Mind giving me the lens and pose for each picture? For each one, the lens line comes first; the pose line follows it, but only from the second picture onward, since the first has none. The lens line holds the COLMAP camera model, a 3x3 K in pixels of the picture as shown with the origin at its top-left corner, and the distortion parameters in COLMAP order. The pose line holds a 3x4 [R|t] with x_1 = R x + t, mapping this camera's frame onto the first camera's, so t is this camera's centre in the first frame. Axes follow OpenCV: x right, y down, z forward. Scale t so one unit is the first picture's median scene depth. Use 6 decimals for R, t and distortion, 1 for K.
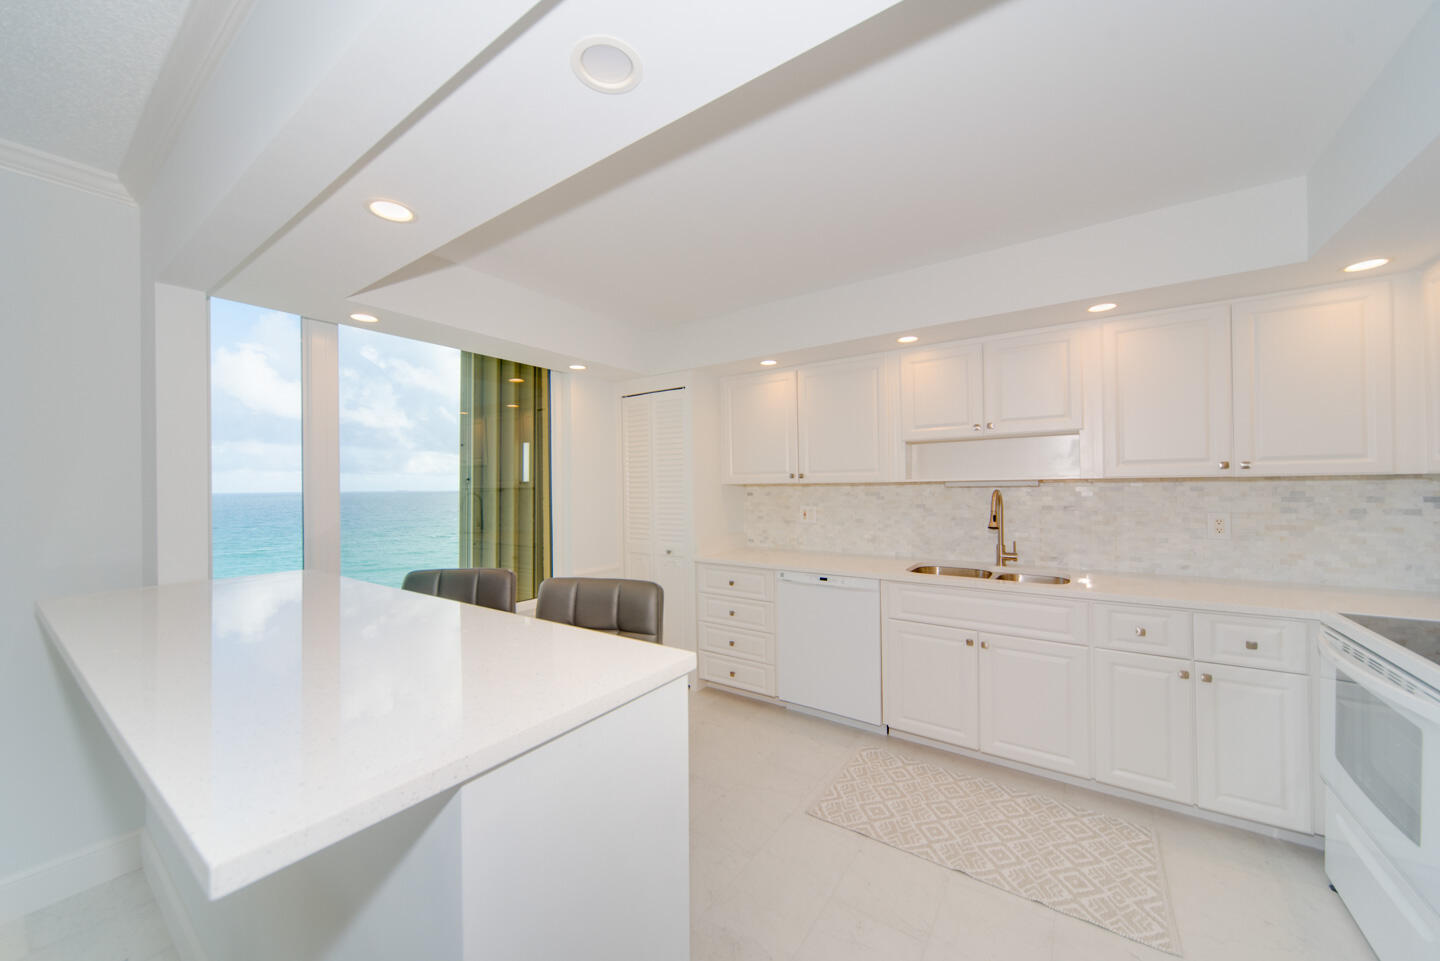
lens RADIAL K [[521.4, 0, 721.3], [0, 521.4, 484.2], [0, 0, 1]] dist [0.001124, -0.000442]
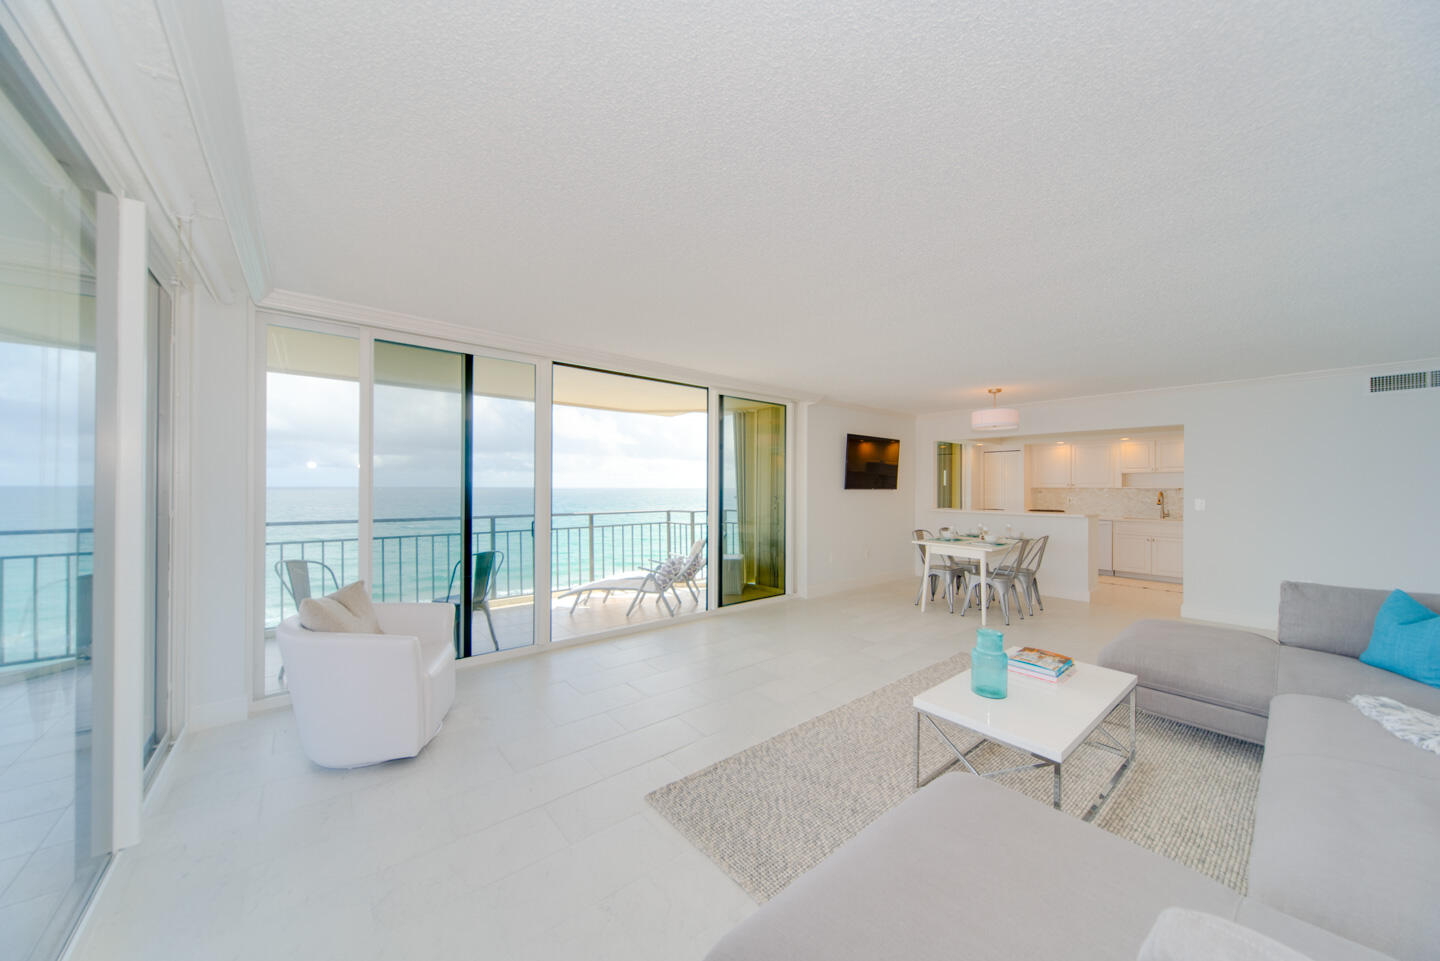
lens RADIAL K [[483.7, 0, 708.4], [0, 483.7, 482.4], [0, 0, 1]] dist [0.002166, 0.000384]
pose [[0.961087, 0.009648, -0.276076, -1.258975], [-0.010545, 0.999943, -0.001765, -0.006748], [0.276044, 0.004608, 0.961134, -2.513447]]
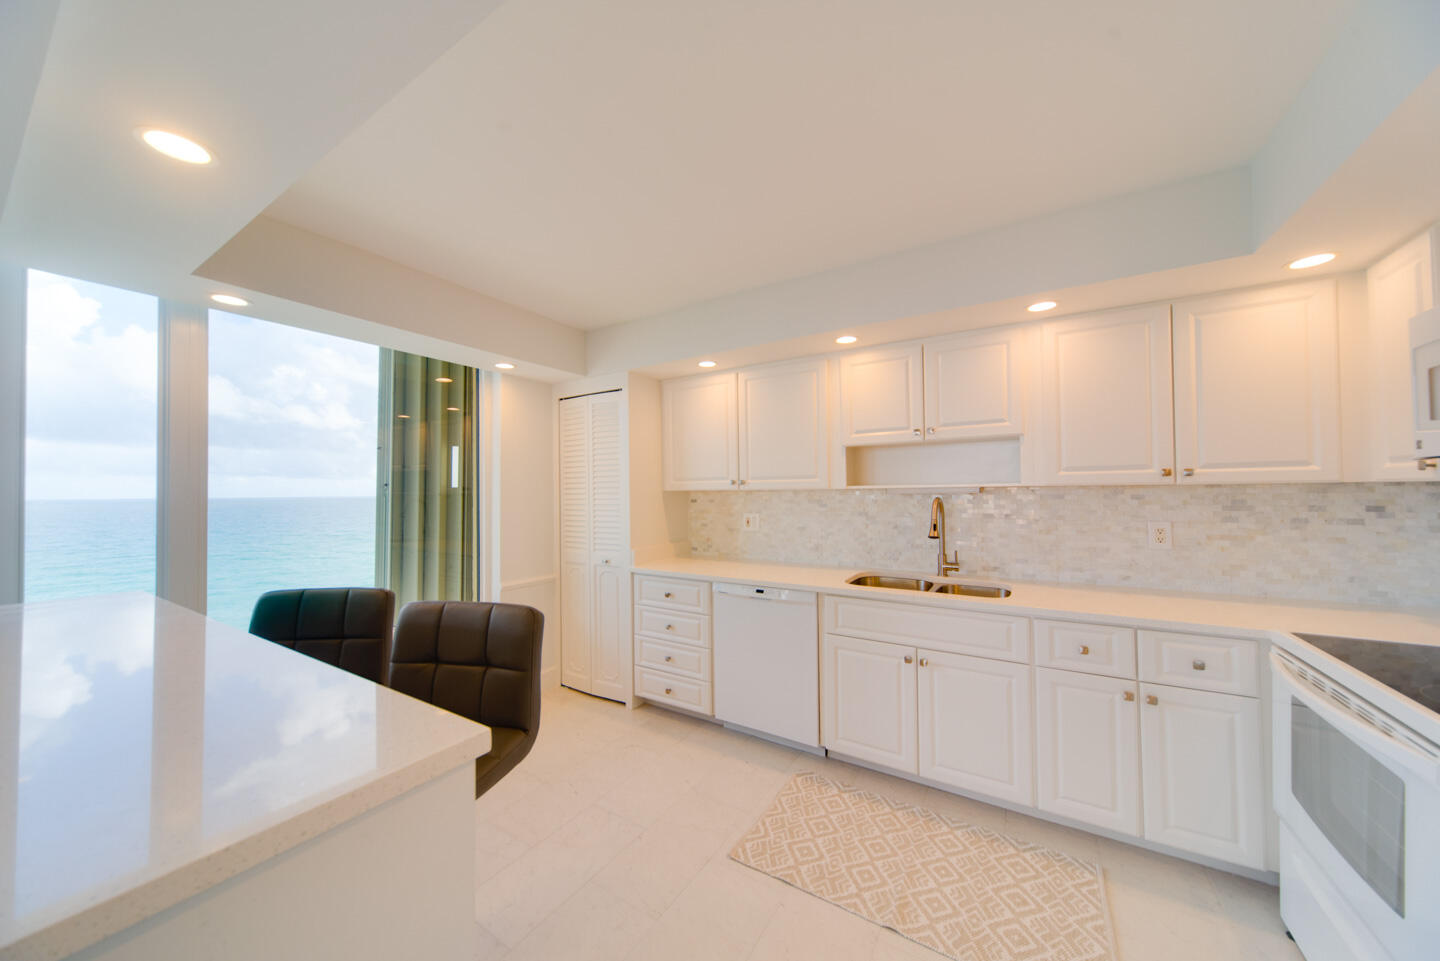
lens RADIAL K [[483.7, 0, 729.2], [0, 483.7, 484.3], [0, 0, 1]] dist [0.002166, 0.000384]
pose [[0.998668, 0.002908, 0.051516, 0.111871], [-0.002297, 0.999926, -0.011916, -0.002135], [-0.051547, 0.011782, 0.998601, 0.145890]]
